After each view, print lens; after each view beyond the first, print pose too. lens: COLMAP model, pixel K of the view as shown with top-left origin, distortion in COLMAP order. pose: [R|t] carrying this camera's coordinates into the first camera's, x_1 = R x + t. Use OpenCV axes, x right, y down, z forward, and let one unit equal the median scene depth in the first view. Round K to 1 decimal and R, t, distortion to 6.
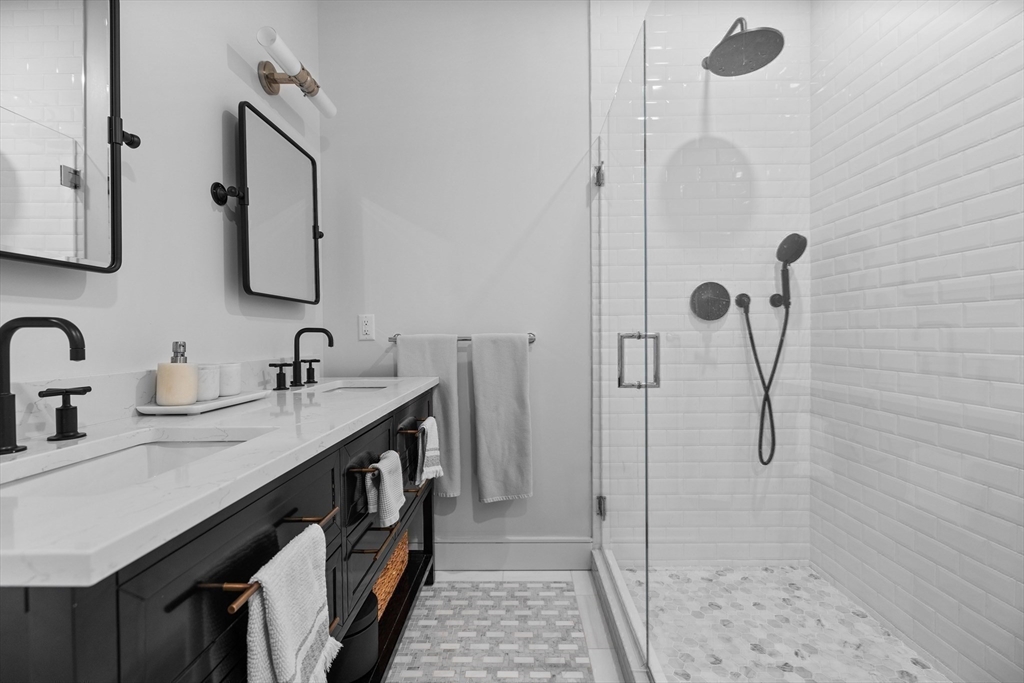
lens RADIAL K [[435.2, 0, 508.8], [0, 435.2, 341.8], [0, 0, 1]] dist [0.003250, -0.001615]
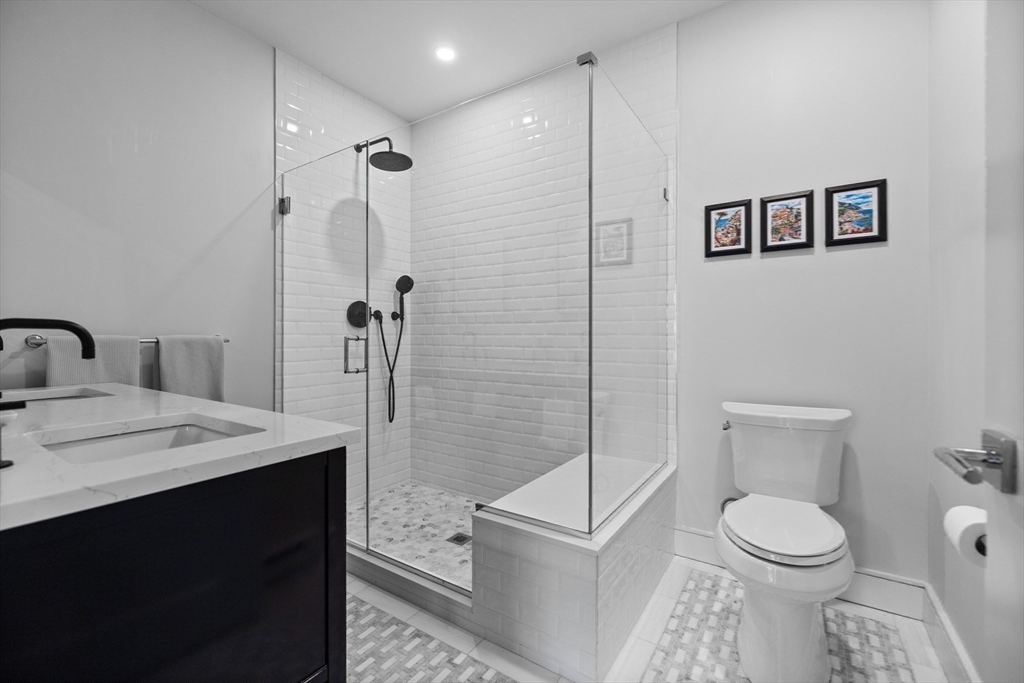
lens RADIAL K [[435.2, 0, 514.1], [0, 435.2, 338.1], [0, 0, 1]] dist [0.003250, -0.001615]
pose [[0.531389, 0.004561, 0.847116, -0.493417], [0.007678, 0.999918, -0.010200, 0.003306], [-0.847093, 0.011924, 0.531311, -0.192790]]
